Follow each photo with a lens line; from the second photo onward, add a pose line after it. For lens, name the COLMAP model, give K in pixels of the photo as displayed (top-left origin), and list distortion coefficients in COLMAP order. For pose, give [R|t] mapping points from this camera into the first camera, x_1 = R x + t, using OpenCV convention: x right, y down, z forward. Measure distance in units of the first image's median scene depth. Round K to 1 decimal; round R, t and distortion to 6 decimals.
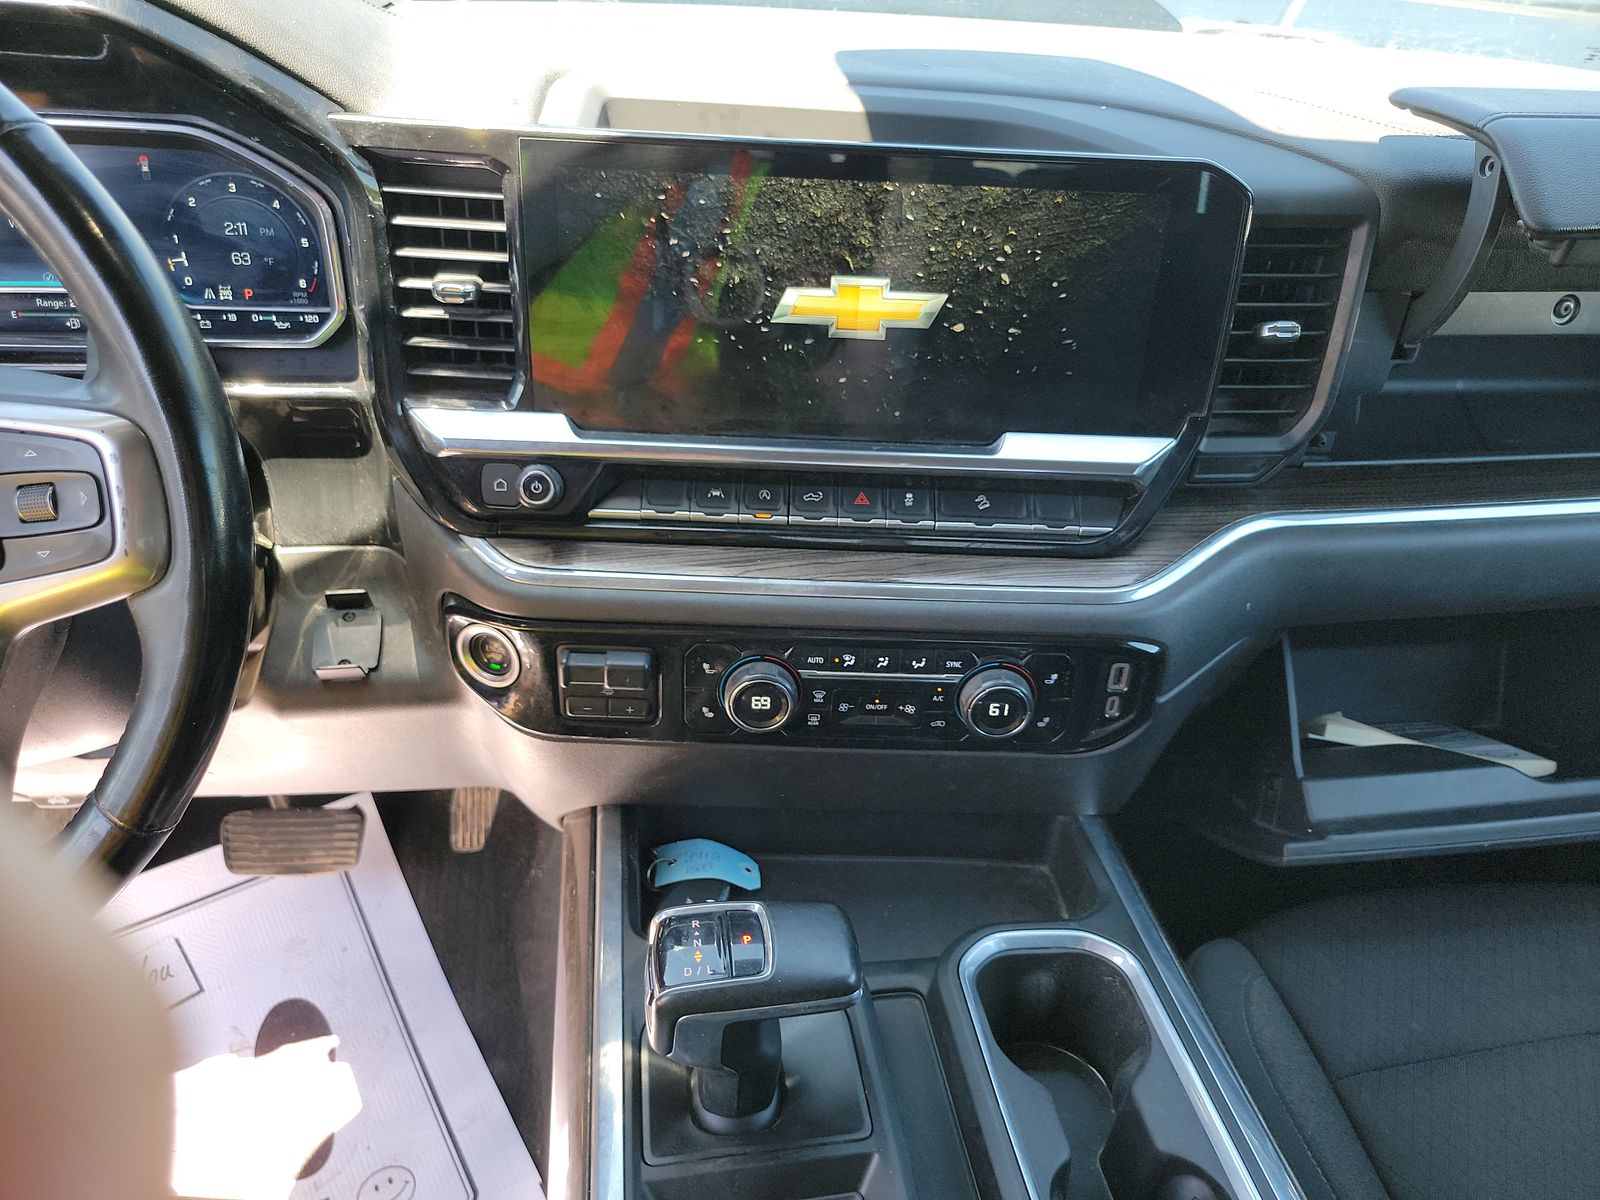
lens RADIAL K [[1126.1, 0, 805.4], [0, 1126.1, 615.1], [0, 0, 1]] dist [0.022846, -0.033264]
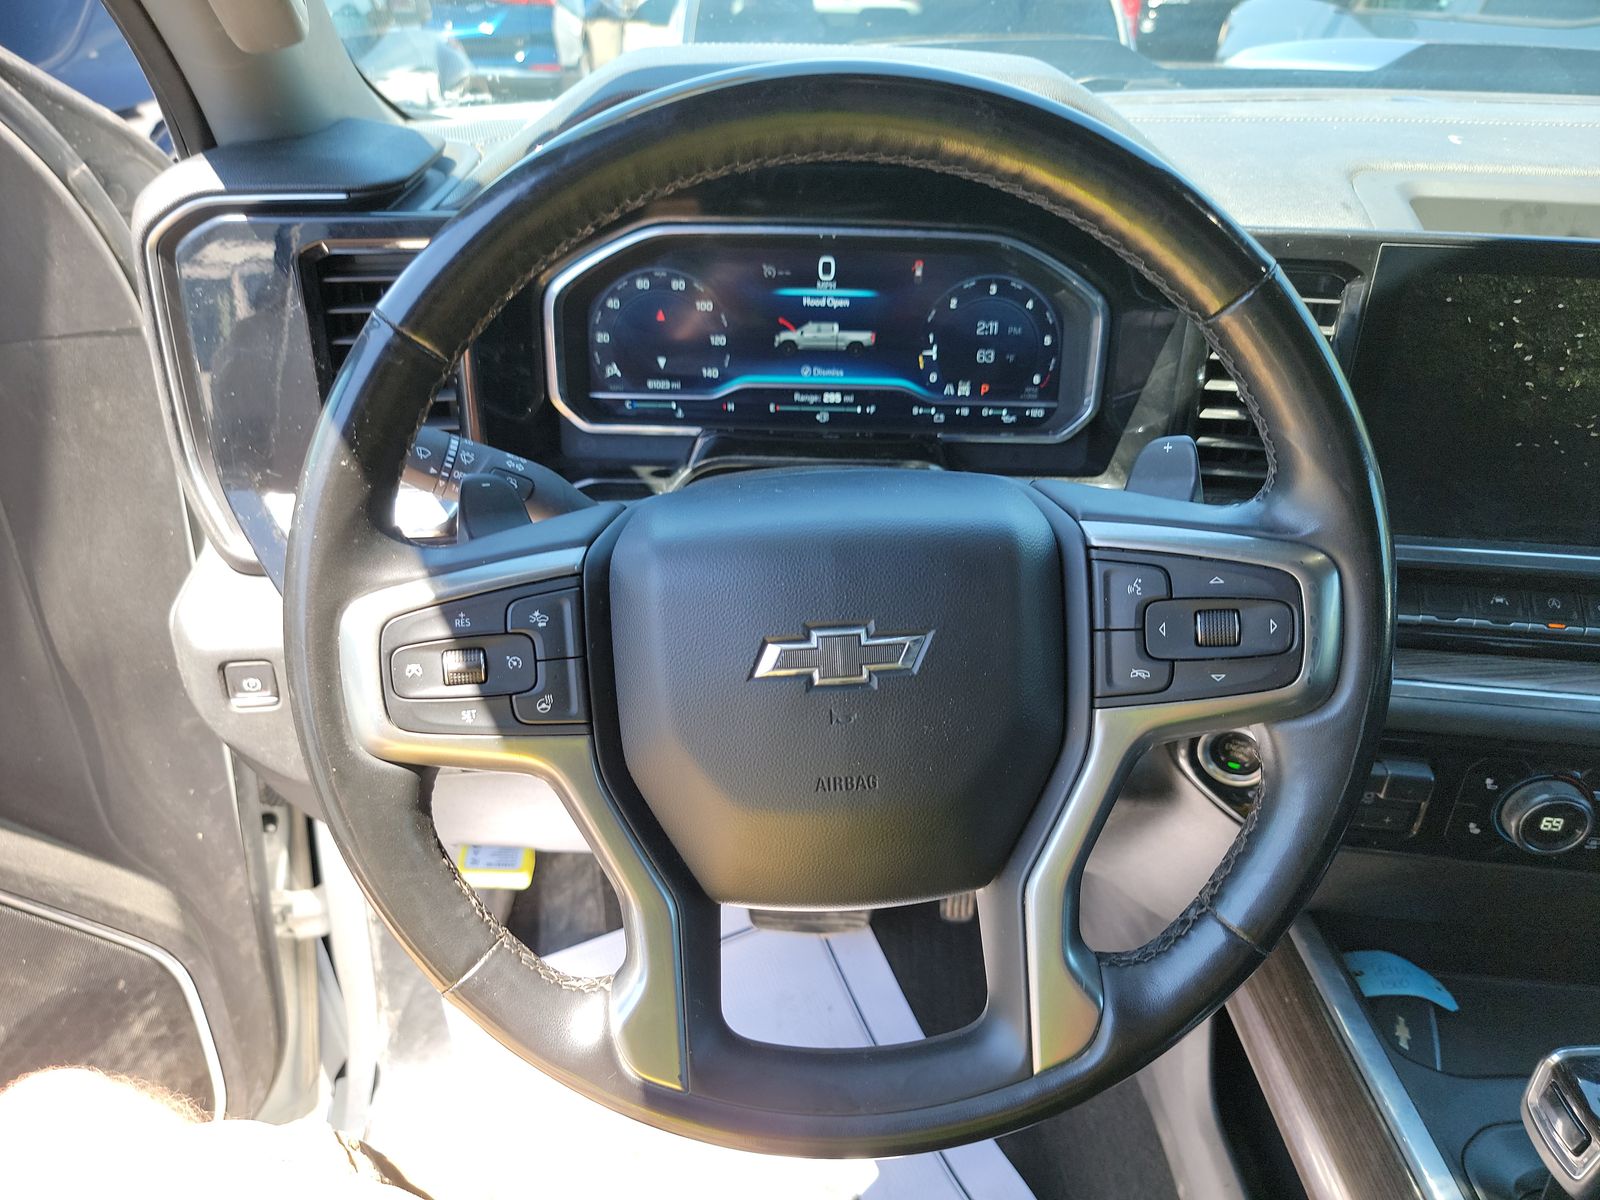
lens RADIAL K [[1126.1, 0, 786.9], [0, 1126.1, 626.1], [0, 0, 1]] dist [0.022846, -0.033264]
pose [[0.986429, 0.040654, -0.159074, -0.508312], [-0.045779, 0.998540, -0.028685, -0.030089], [0.157675, 0.035578, 0.986850, -0.042313]]
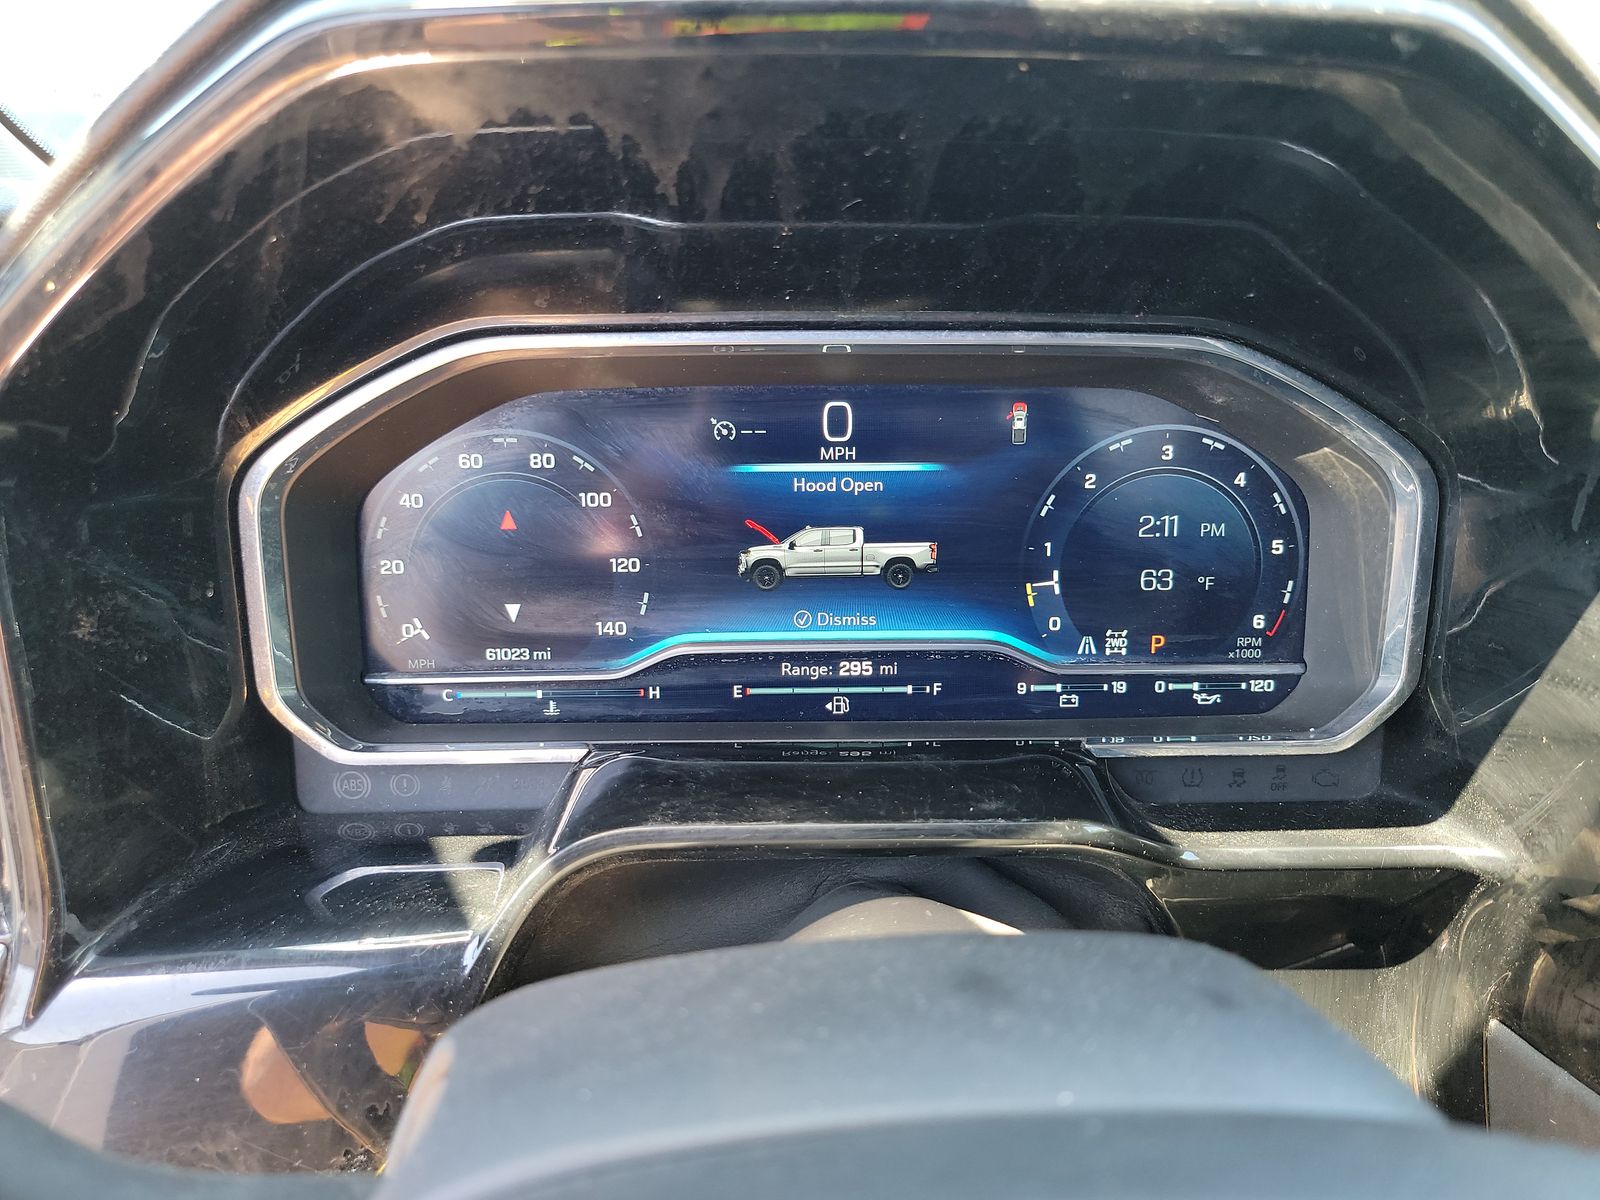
lens RADIAL K [[1126.1, 0, 794.8], [0, 1126.1, 589.6], [0, 0, 1]] dist [0.022846, -0.033264]
pose [[0.990116, -0.020529, -0.138739, -0.597567], [-0.010626, 0.975404, -0.220169, -0.195738], [0.139847, 0.219467, 0.965545, 0.476348]]
